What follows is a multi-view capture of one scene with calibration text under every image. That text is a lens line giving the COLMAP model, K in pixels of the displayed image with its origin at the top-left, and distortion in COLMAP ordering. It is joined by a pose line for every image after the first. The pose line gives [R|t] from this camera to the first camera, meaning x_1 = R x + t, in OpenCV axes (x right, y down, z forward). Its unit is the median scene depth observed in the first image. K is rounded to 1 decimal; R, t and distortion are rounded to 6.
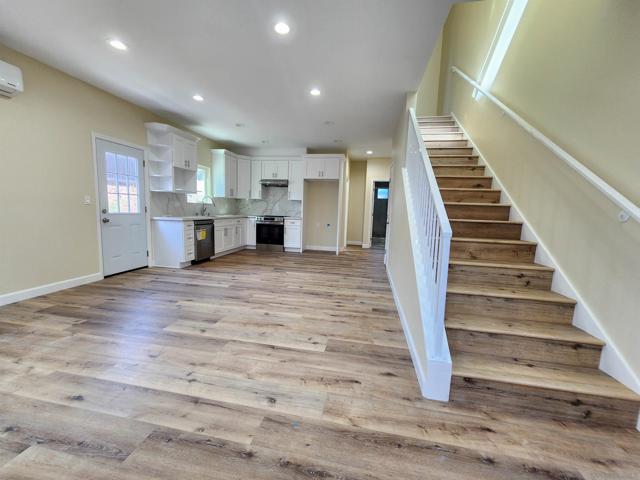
lens RADIAL K [[261.8, 0, 317.9], [0, 261.8, 239.6], [0, 0, 1]] dist [-0.000312, 0.000010]
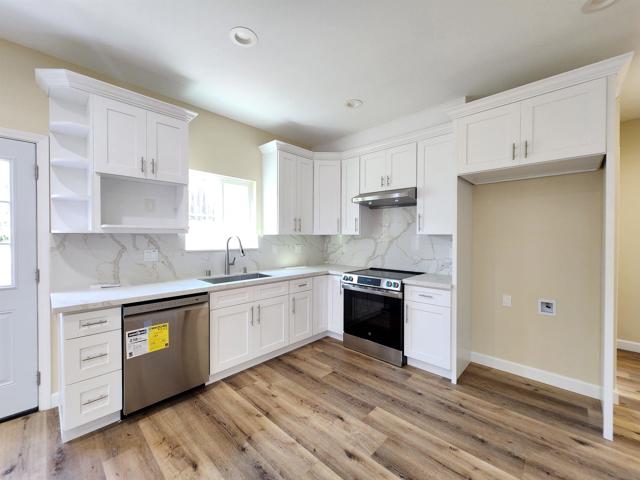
lens RADIAL K [[261.8, 0, 317.9], [0, 261.8, 239.6], [0, 0, 1]] dist [-0.000312, 0.000010]
pose [[0.837602, -0.024696, -0.545722, -0.030849], [-0.037770, 0.993969, -0.102952, -0.145308], [0.544973, 0.106845, 0.831618, 0.871811]]
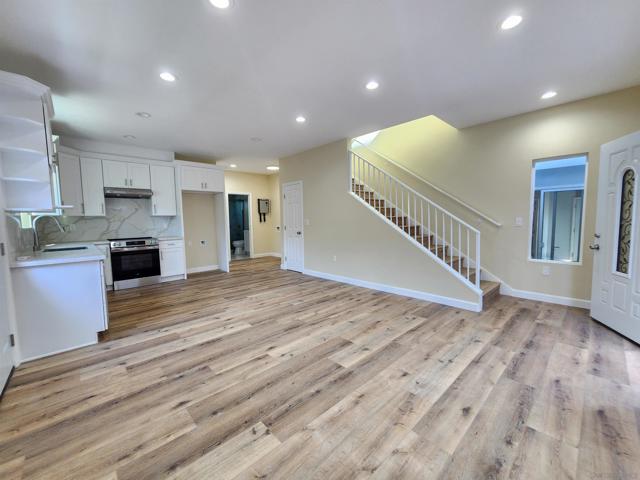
lens RADIAL K [[261.8, 0, 317.9], [0, 261.8, 239.6], [0, 0, 1]] dist [-0.000312, 0.000010]
pose [[0.590694, -0.108414, 0.799580, -0.679891], [0.130701, 0.990702, 0.037771, -0.073831], [-0.796240, 0.082195, 0.599371, 0.253770]]
